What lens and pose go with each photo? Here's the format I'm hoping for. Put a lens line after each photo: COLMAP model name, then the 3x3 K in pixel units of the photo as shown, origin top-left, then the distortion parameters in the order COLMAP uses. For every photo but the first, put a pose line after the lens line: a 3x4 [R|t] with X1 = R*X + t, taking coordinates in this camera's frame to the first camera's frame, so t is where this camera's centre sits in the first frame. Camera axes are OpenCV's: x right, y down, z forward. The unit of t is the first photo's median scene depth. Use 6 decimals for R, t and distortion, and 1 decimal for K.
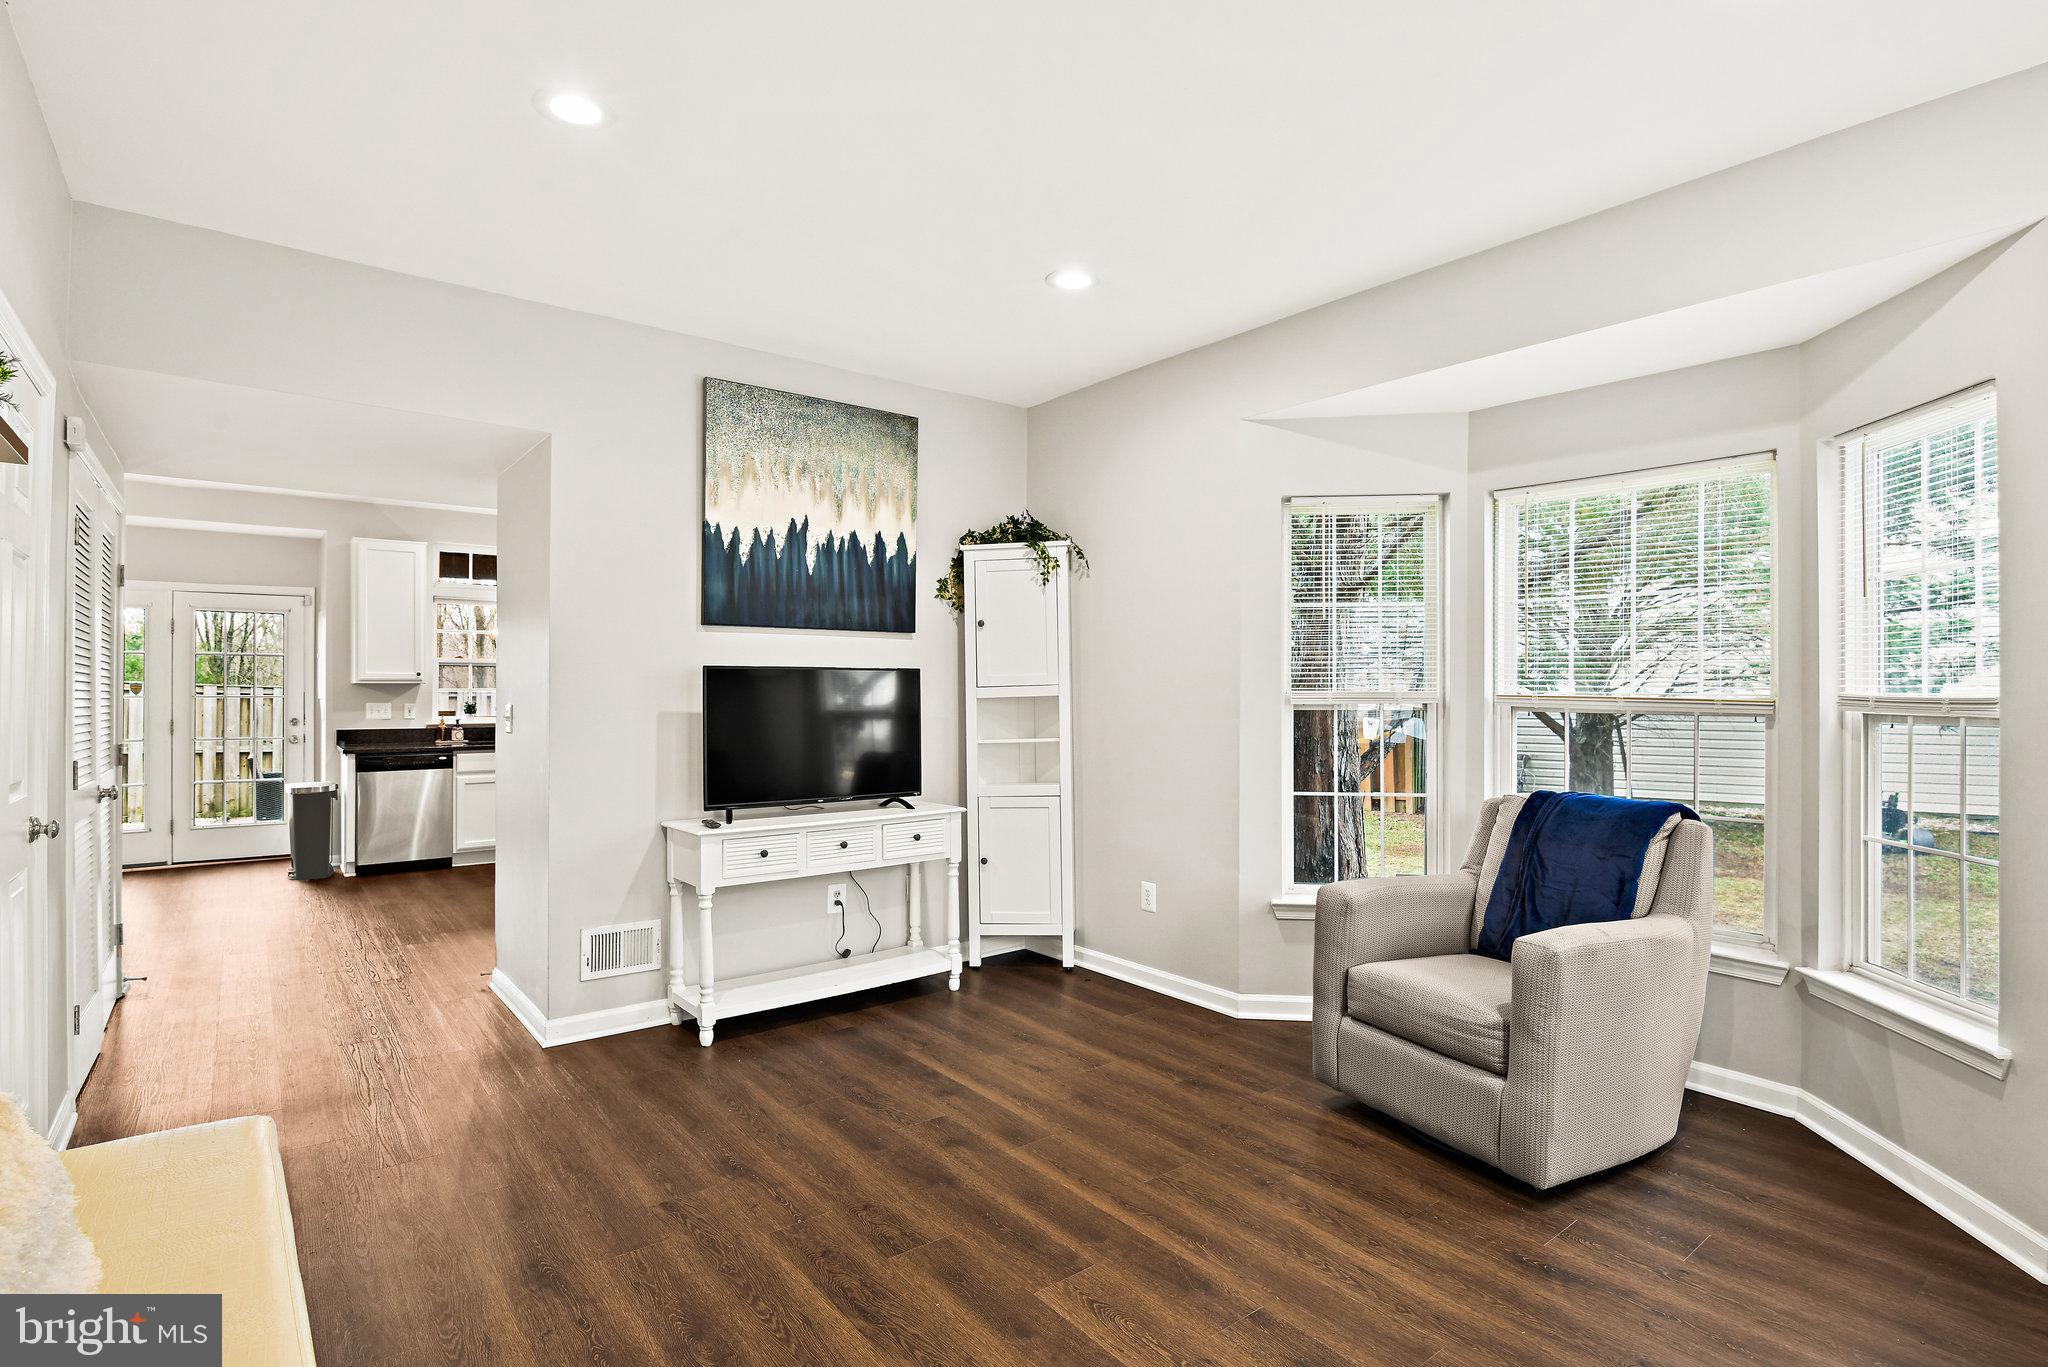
lens RADIAL K [[992.7, 0, 1021.6], [0, 992.7, 695.4], [0, 0, 1]] dist [-0.009281, -0.008437]
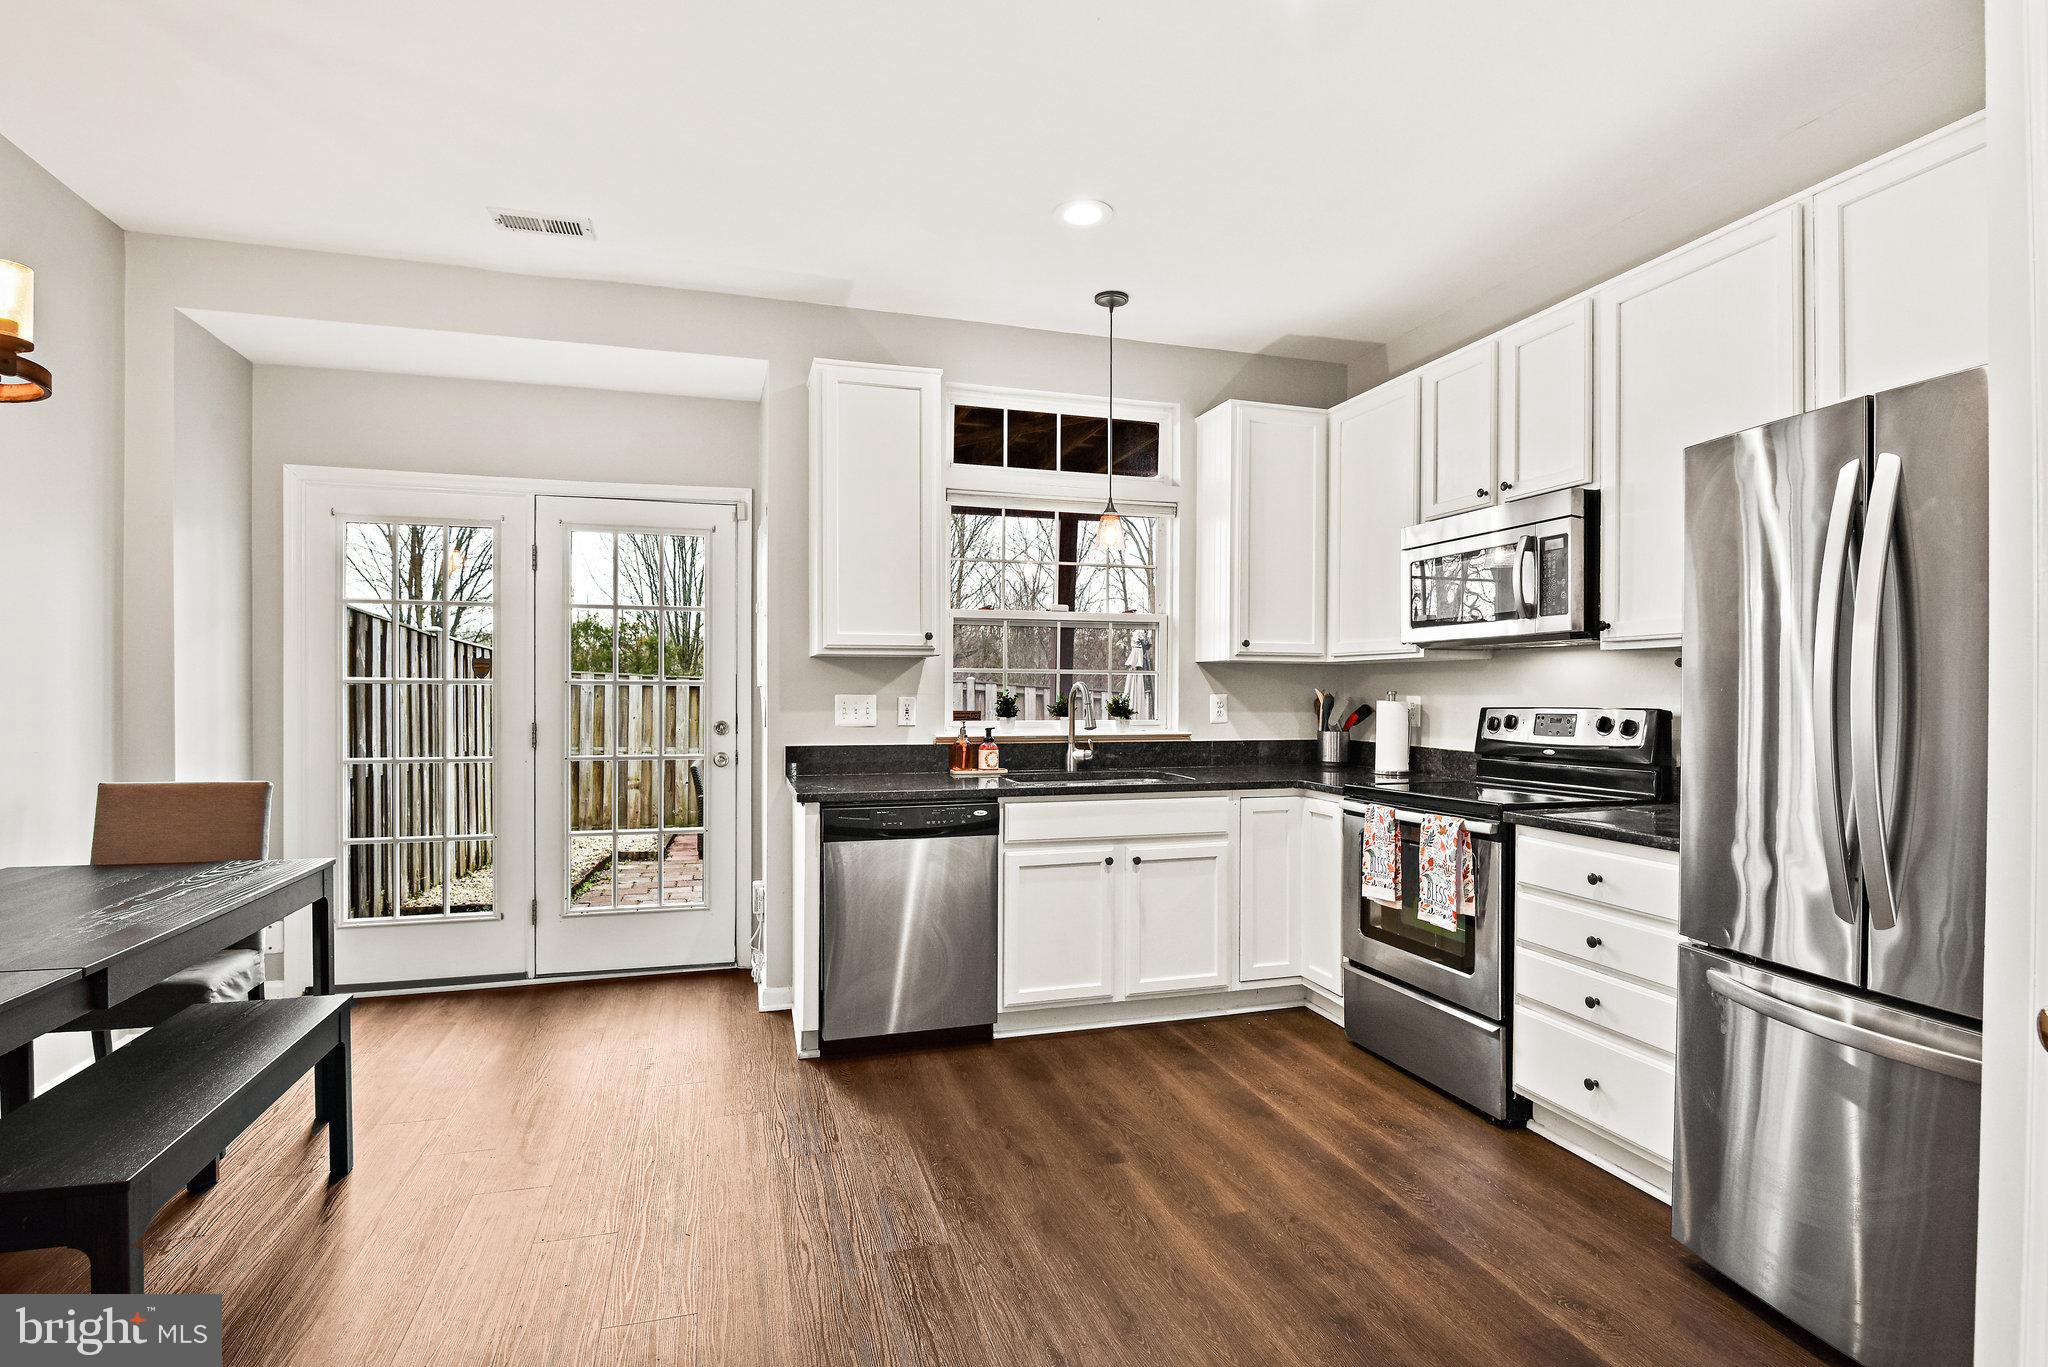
lens RADIAL K [[992.7, 0, 1020.4], [0, 992.7, 699.8], [0, 0, 1]] dist [-0.009281, -0.008437]
pose [[0.930549, 0.004276, -0.366141, -0.381466], [-0.001945, 0.999975, 0.006736, 0.006723], [0.366161, -0.005556, 0.930535, 0.549959]]
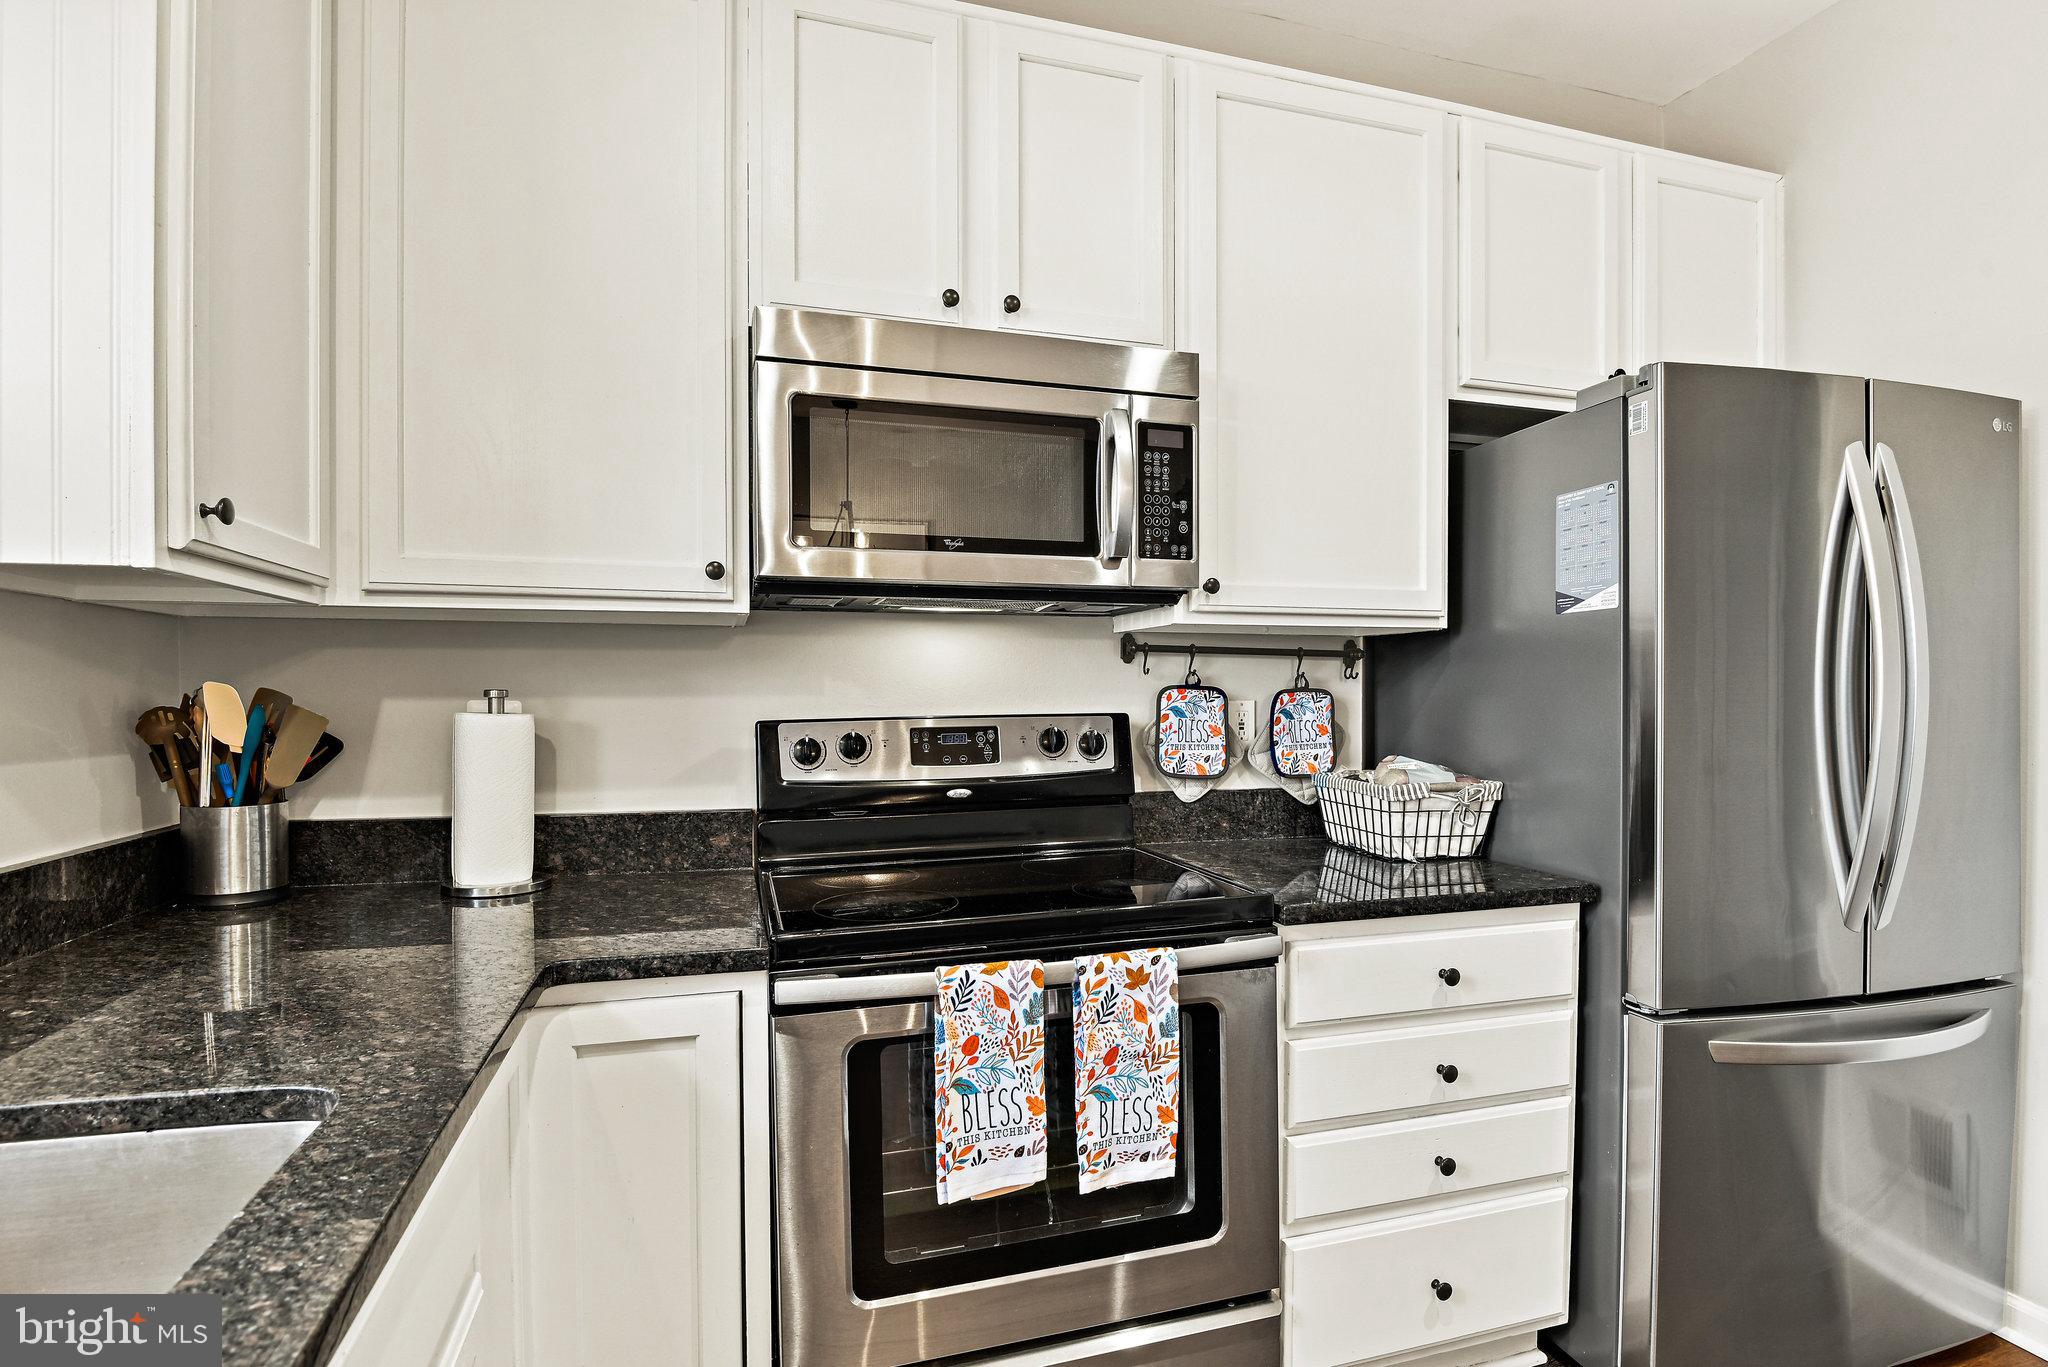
lens RADIAL K [[992.7, 0, 1028.5], [0, 992.7, 690.2], [0, 0, 1]] dist [-0.009281, -0.008437]
pose [[0.361559, 0.003462, 0.932343, -0.502884], [0.008625, 0.999938, -0.007058, 0.007592], [-0.932309, 0.010593, 0.361507, 0.822567]]
